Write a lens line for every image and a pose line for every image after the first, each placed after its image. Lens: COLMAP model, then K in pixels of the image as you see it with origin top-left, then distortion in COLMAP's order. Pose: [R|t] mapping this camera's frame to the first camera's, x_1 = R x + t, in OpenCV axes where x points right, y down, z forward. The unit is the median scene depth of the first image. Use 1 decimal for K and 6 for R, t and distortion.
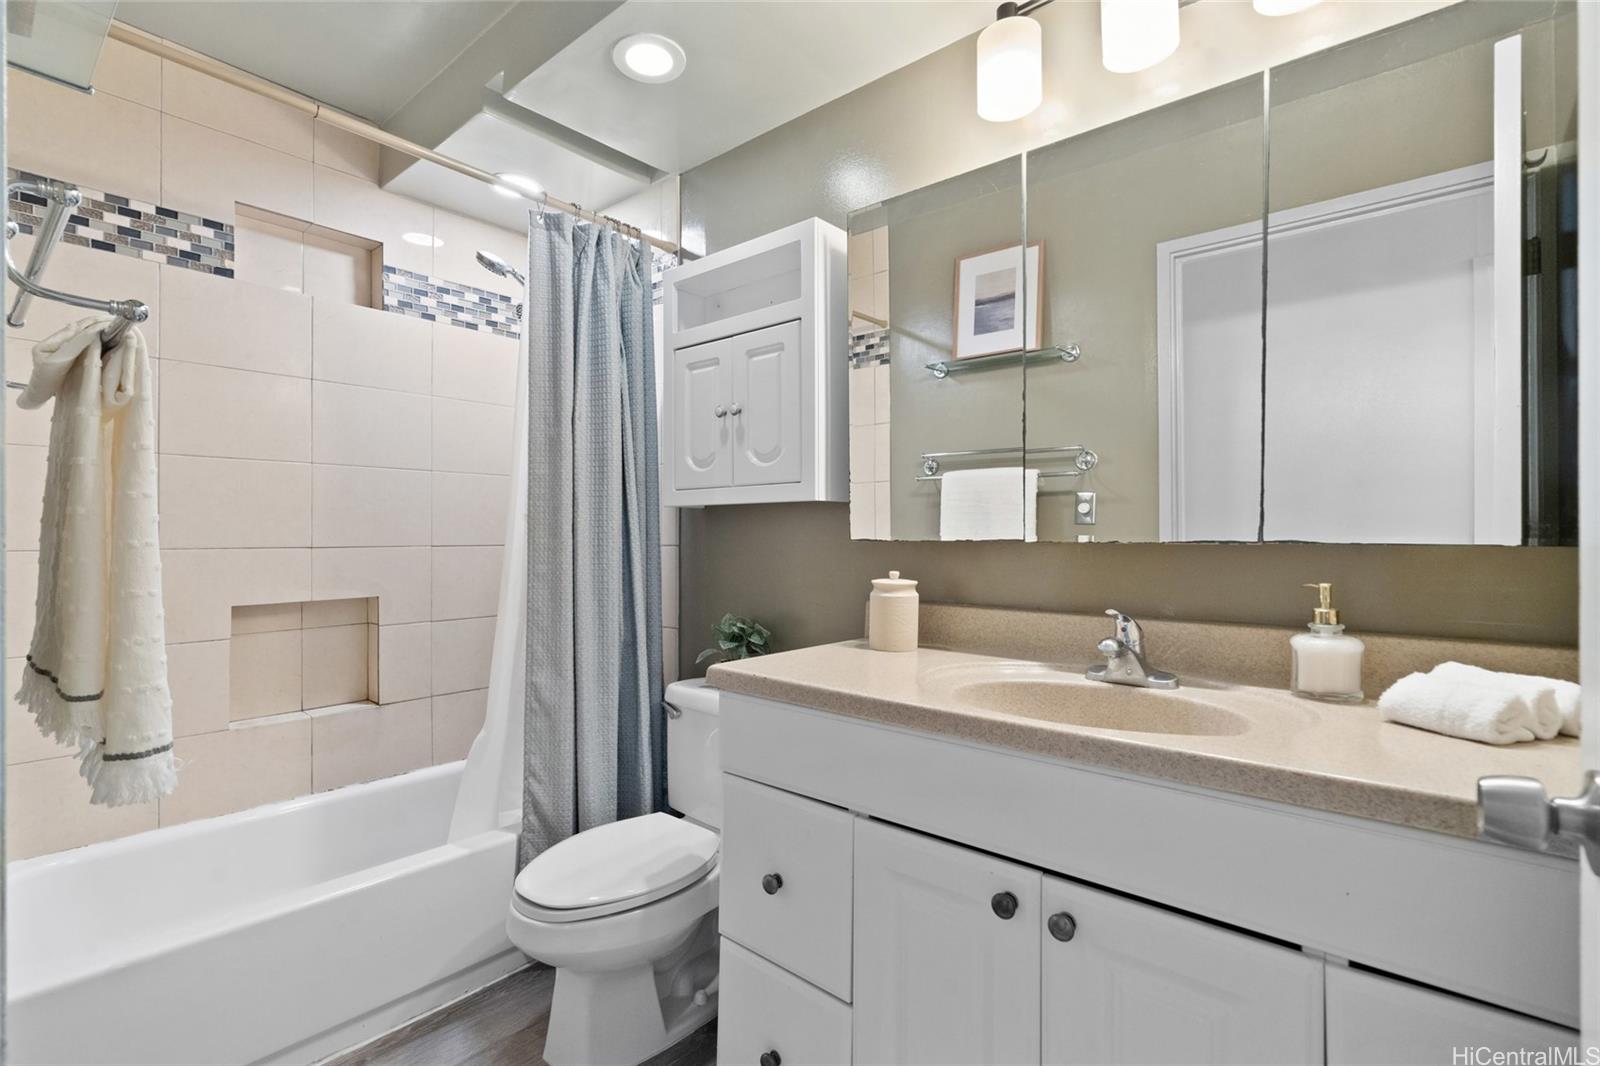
lens RADIAL K [[734.5, 0, 797.7], [0, 734.5, 538.7], [0, 0, 1]] dist [-0.008845, 0.000266]
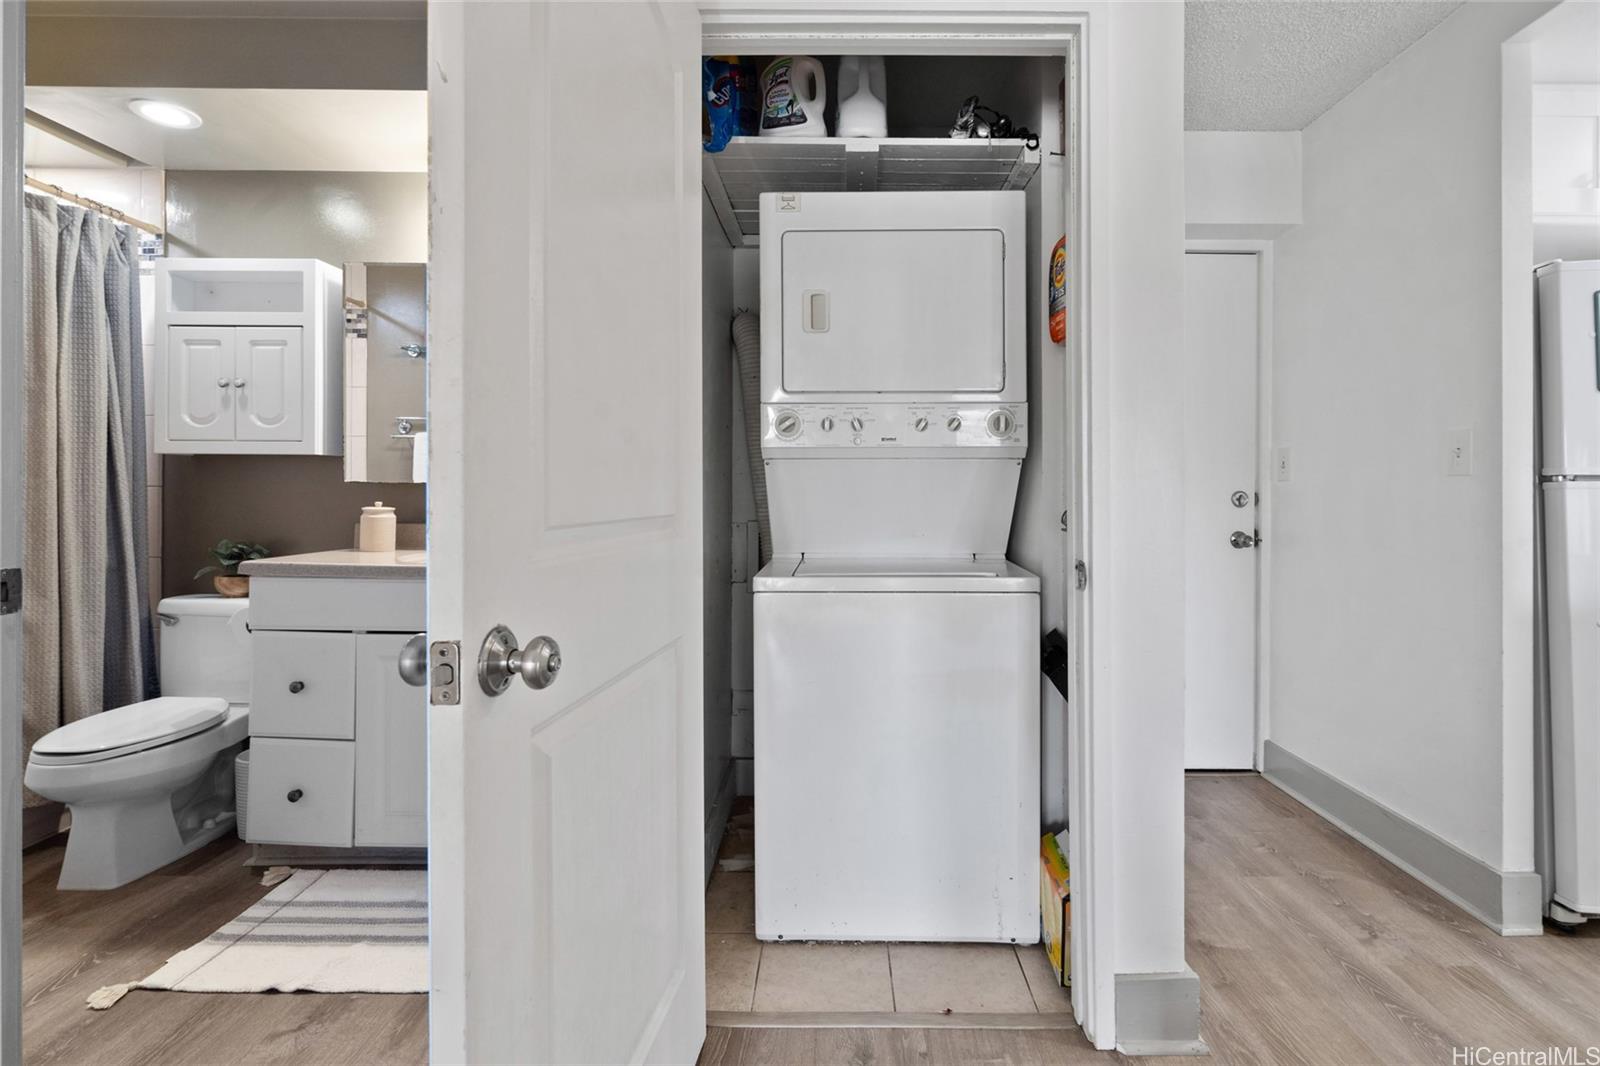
lens RADIAL K [[734.5, 0, 826.5], [0, 734.5, 494.8], [0, 0, 1]] dist [-0.008845, 0.000266]
pose [[0.763307, 0.002481, 0.646031, -0.119234], [-0.005871, 0.999978, 0.003097, 0.014724], [-0.646010, -0.006157, 0.763304, -0.654615]]
